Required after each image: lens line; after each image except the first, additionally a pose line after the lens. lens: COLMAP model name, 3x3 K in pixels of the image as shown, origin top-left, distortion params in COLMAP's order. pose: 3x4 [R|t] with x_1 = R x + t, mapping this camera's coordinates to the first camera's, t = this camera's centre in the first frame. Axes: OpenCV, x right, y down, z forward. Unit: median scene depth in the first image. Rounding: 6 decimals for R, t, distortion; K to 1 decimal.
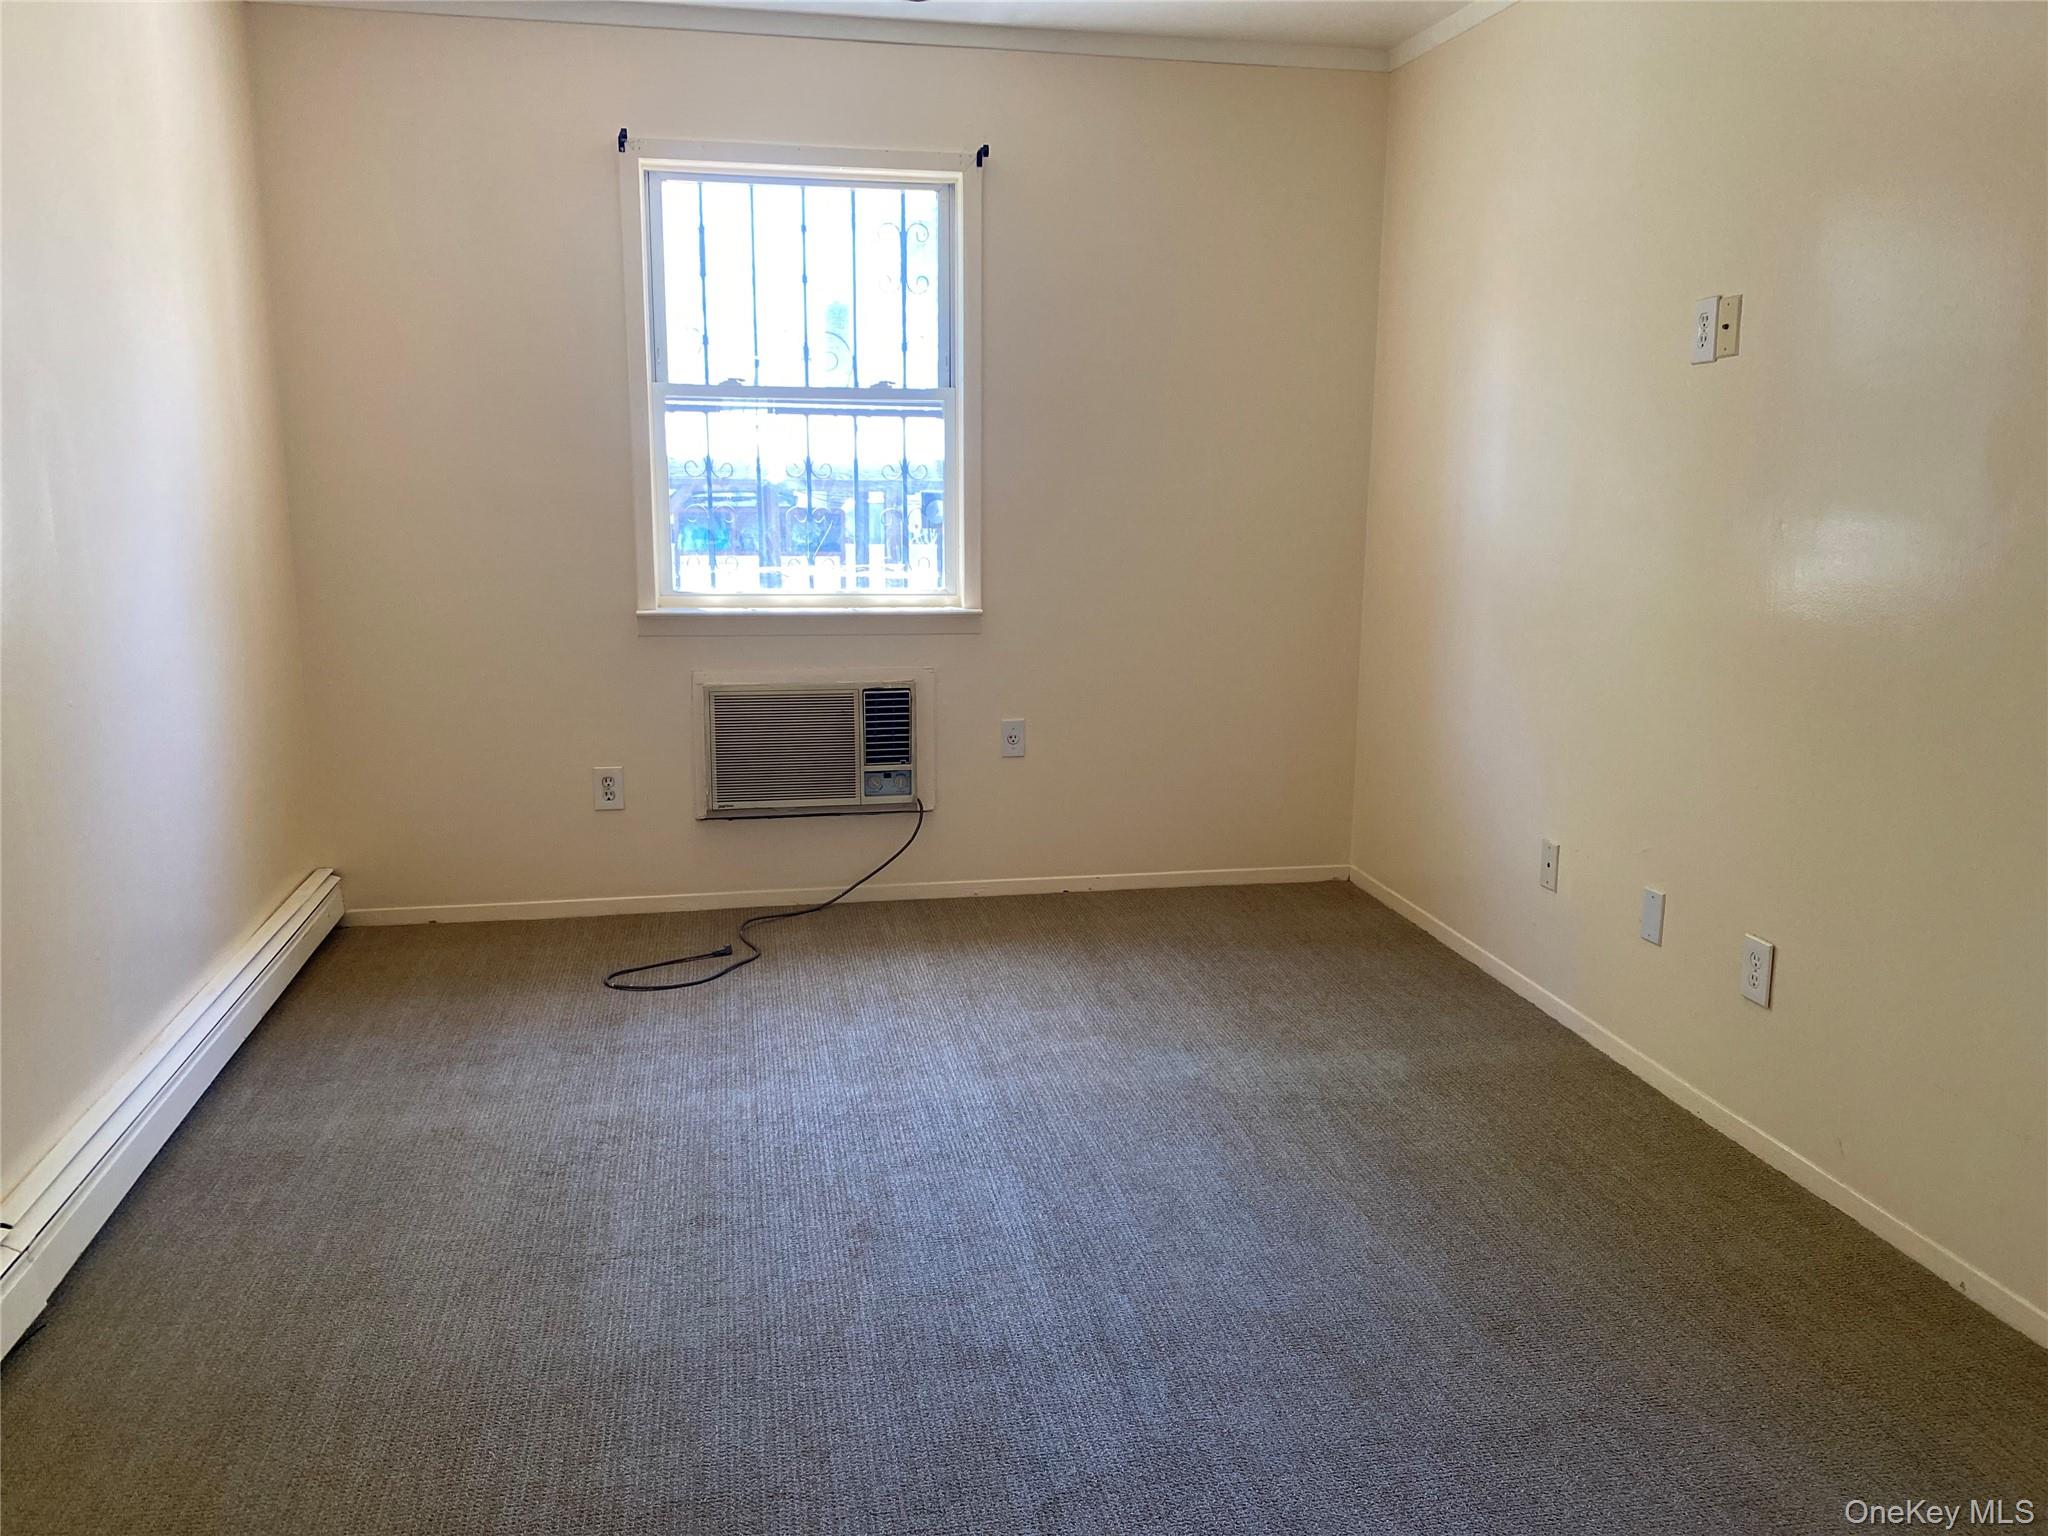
lens RADIAL K [[1536.2, 0, 1020.1], [0, 1536.2, 772.3], [0, 0, 1]] dist [0.004770, -0.024228]
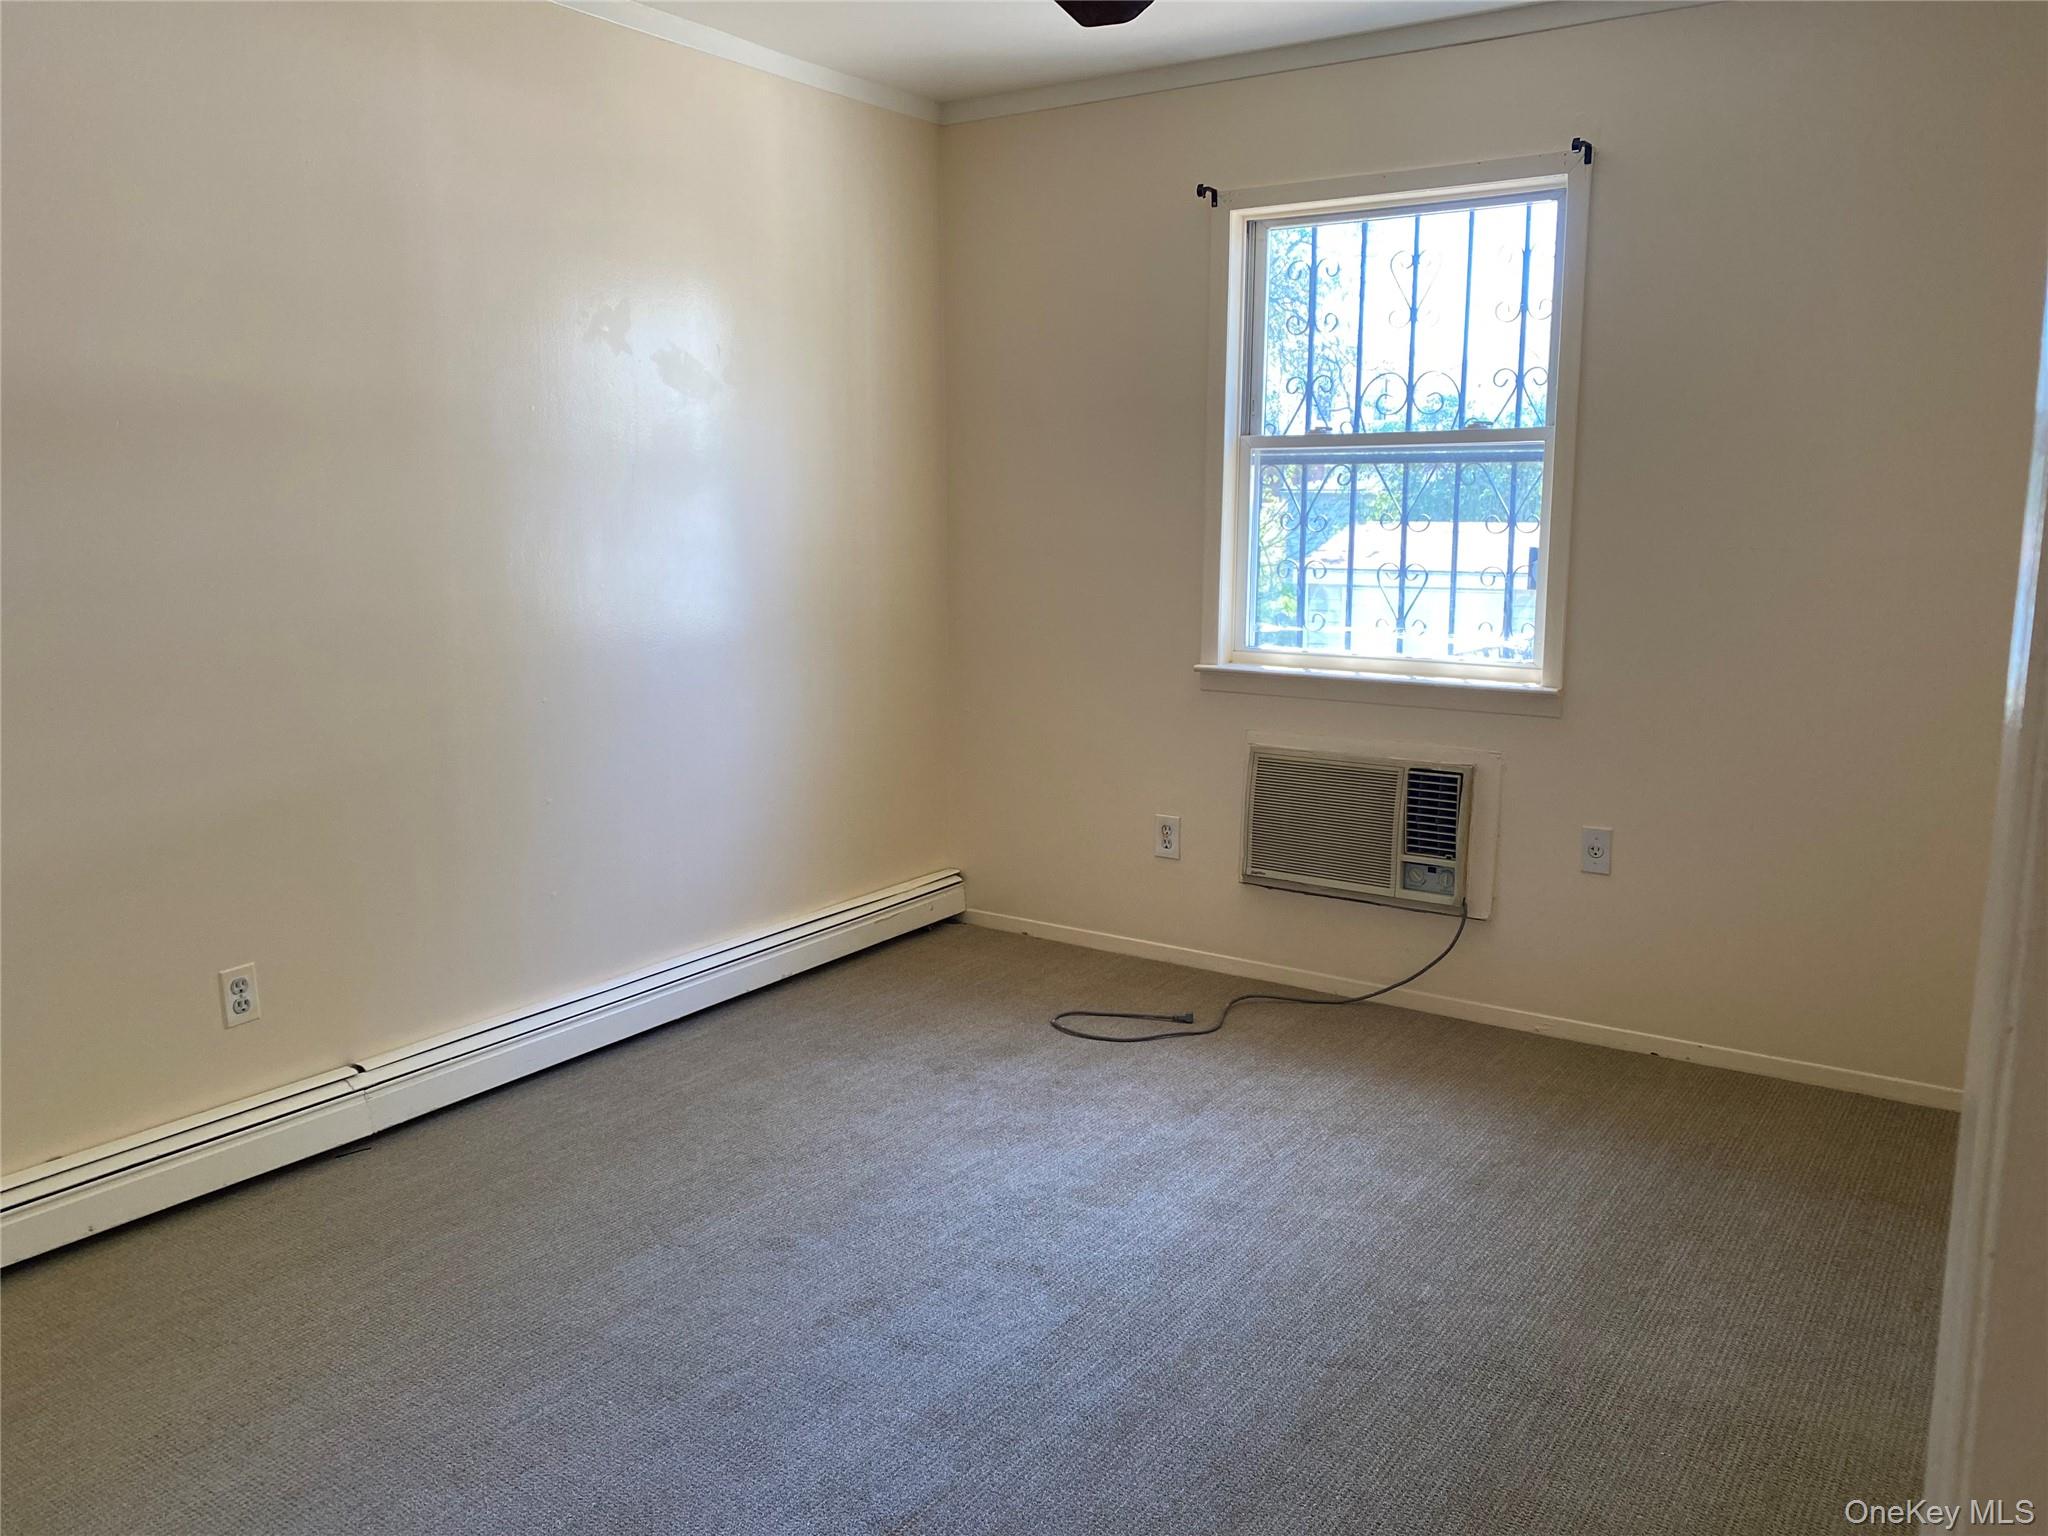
lens RADIAL K [[1536.2, 0, 1014.5], [0, 1536.2, 759.5], [0, 0, 1]] dist [0.004770, -0.024228]
pose [[0.697547, 0.112344, -0.707677, 0.370012], [-0.138424, 0.990156, 0.020746, -0.046403], [0.703041, 0.083488, 0.706232, 0.213968]]
